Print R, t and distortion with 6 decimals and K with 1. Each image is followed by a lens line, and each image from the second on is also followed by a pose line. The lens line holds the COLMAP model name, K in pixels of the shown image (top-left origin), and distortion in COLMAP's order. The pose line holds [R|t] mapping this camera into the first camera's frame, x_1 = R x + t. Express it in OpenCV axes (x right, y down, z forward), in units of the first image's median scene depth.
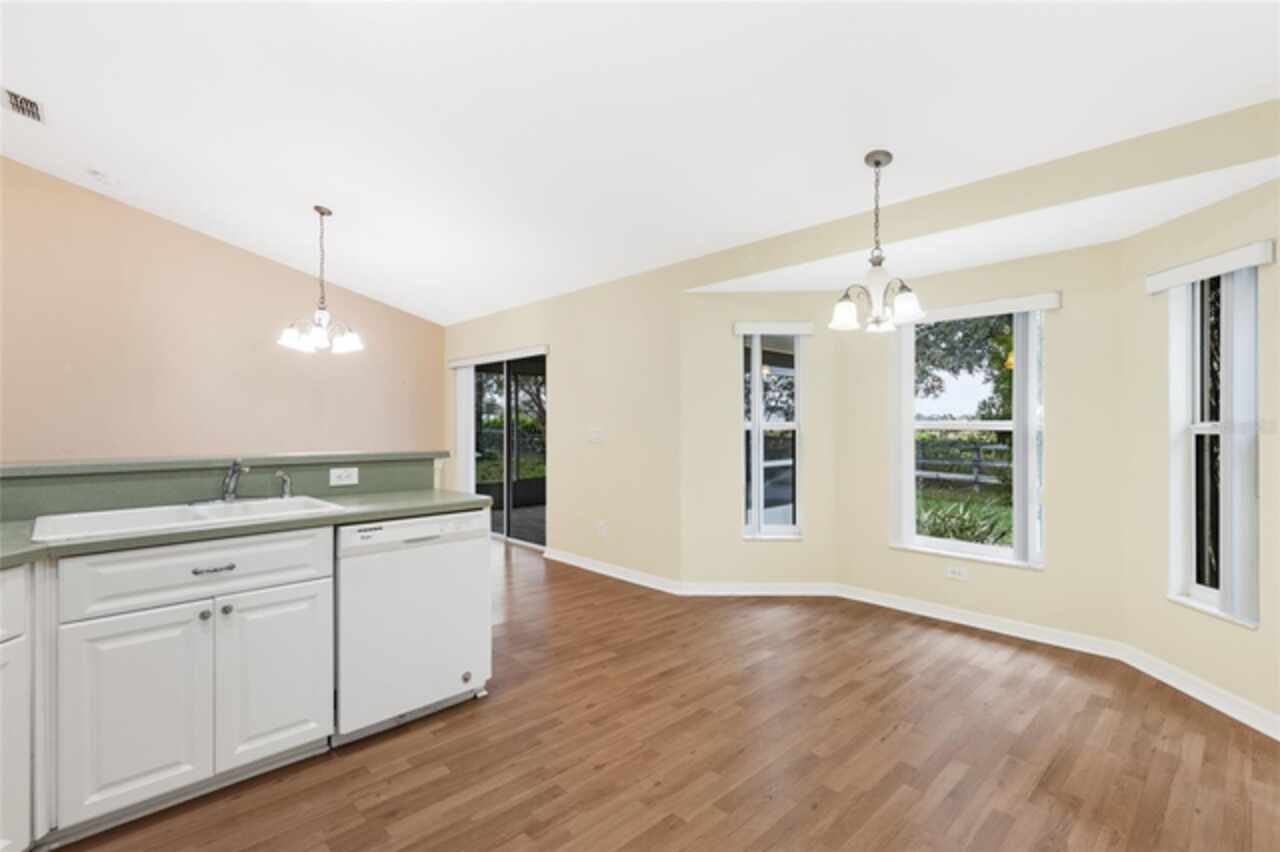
lens RADIAL K [[566.8, 0, 640.0], [0, 566.8, 426.0], [0, 0, 1]] dist [-0.000496, 0.000029]
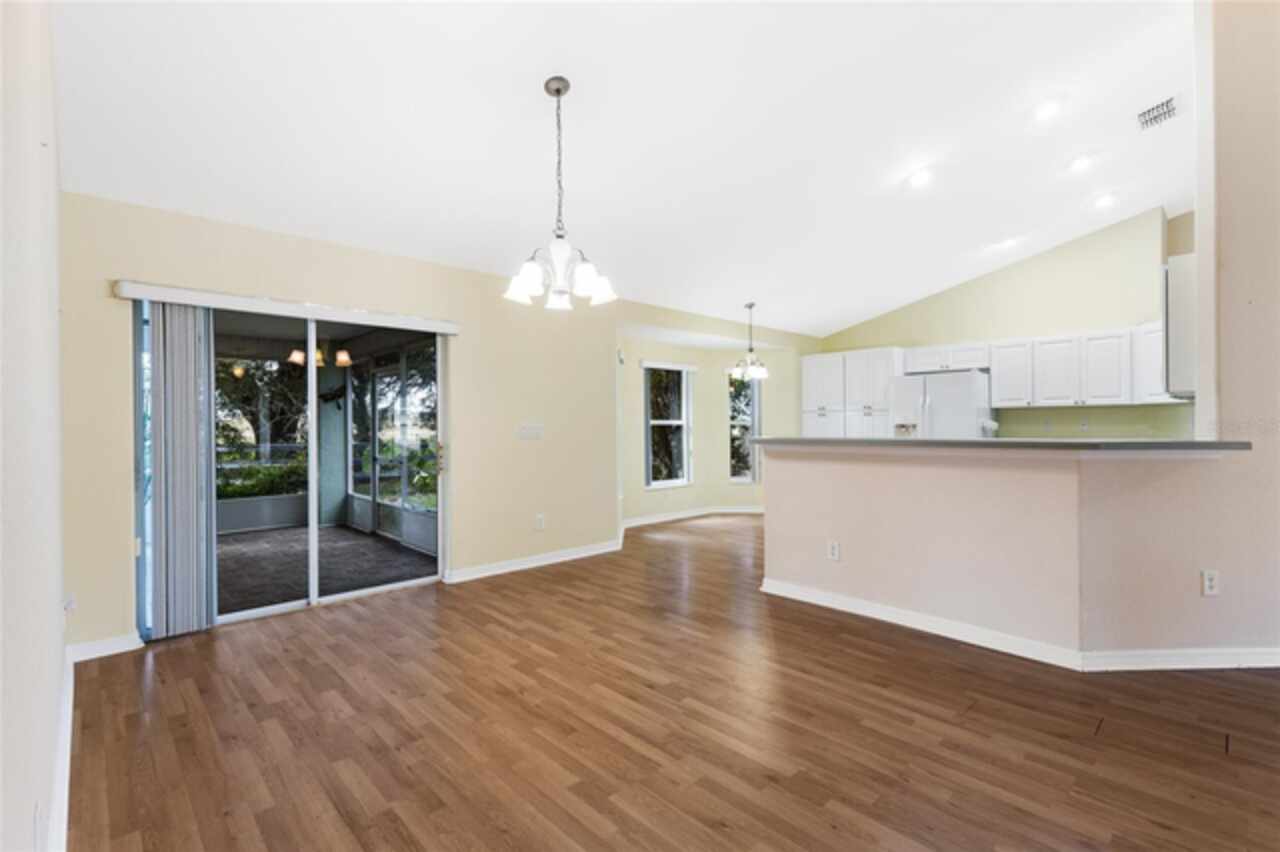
lens RADIAL K [[580.9, 0, 633.1], [0, 580.9, 423.4], [0, 0, 1]] dist [0.003127, 0.000468]
pose [[0.007855, 0.003554, 0.999963, -1.776113], [0.009966, 0.999944, -0.003632, 0.012096], [-0.999919, 0.009994, 0.007819, 1.328262]]
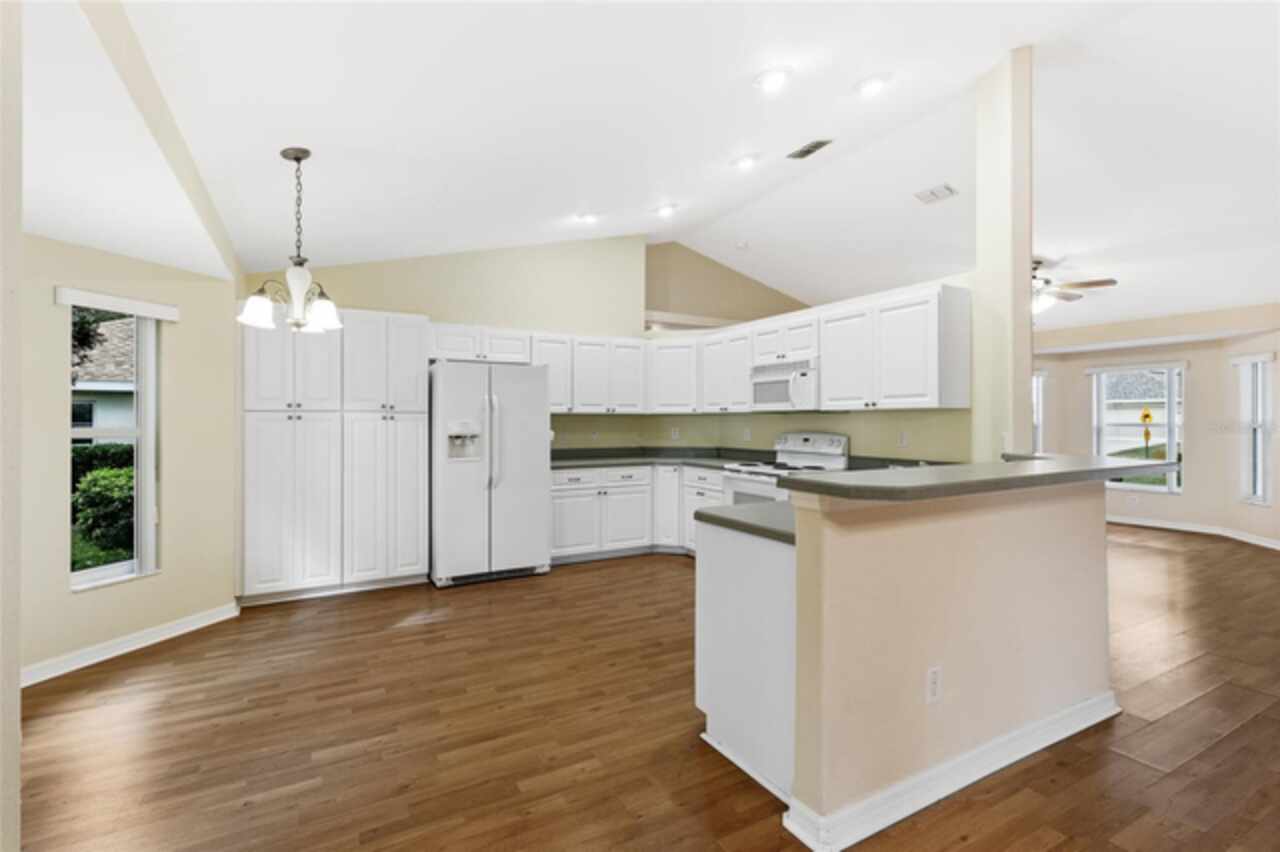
lens RADIAL K [[580.9, 0, 633.1], [0, 580.9, 423.4], [0, 0, 1]] dist [0.003127, 0.000468]
pose [[-0.964039, 0.004013, 0.265731, -0.352612], [0.004407, 0.999990, 0.000888, -0.009497], [-0.265724, 0.002027, -0.964047, 1.632490]]
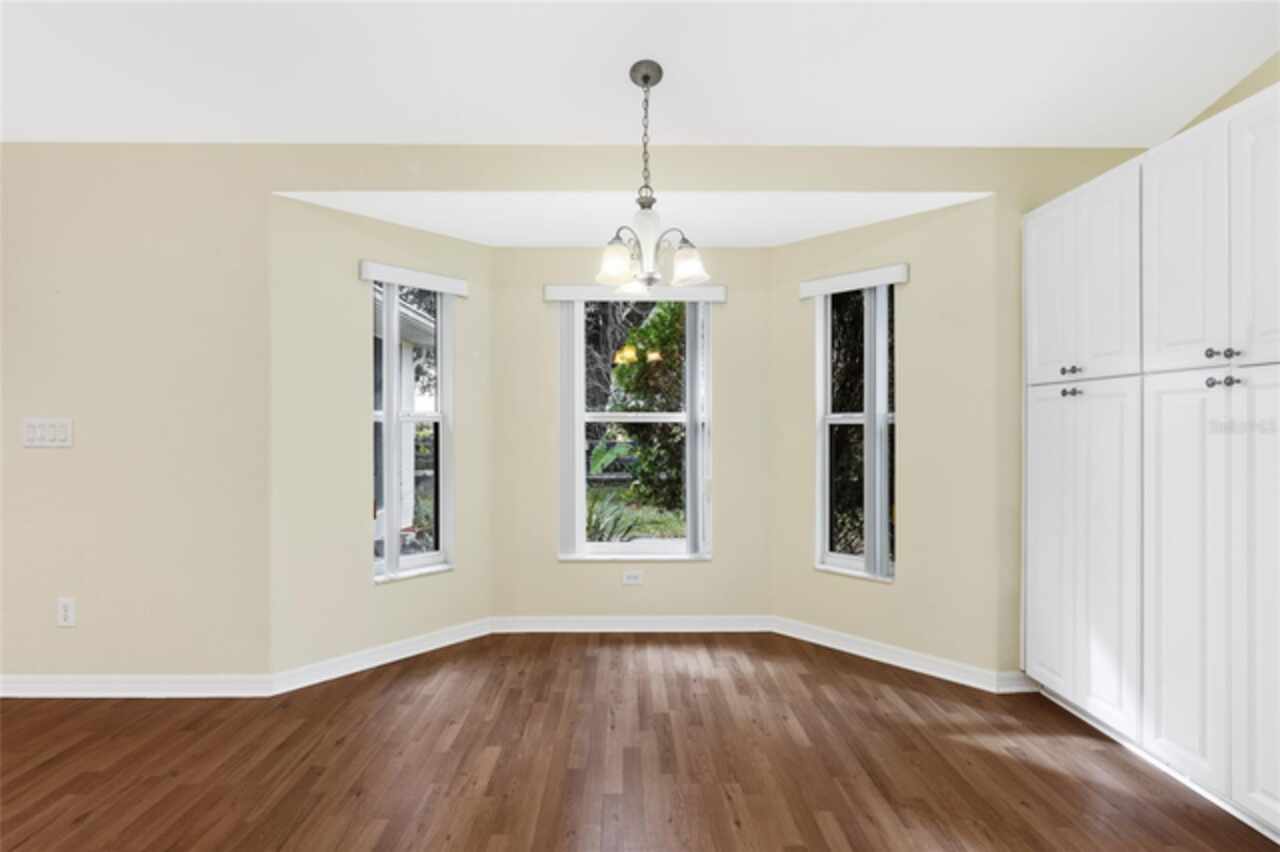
lens RADIAL K [[613.1, 0, 635.0], [0, 613.1, 420.4], [0, 0, 1]] dist [0.000446, 0.000221]
pose [[0.693444, 0.005024, 0.720493, -0.188532], [0.000642, 0.999971, -0.007591, 0.016389], [-0.720510, 0.005727, 0.693421, 0.383568]]
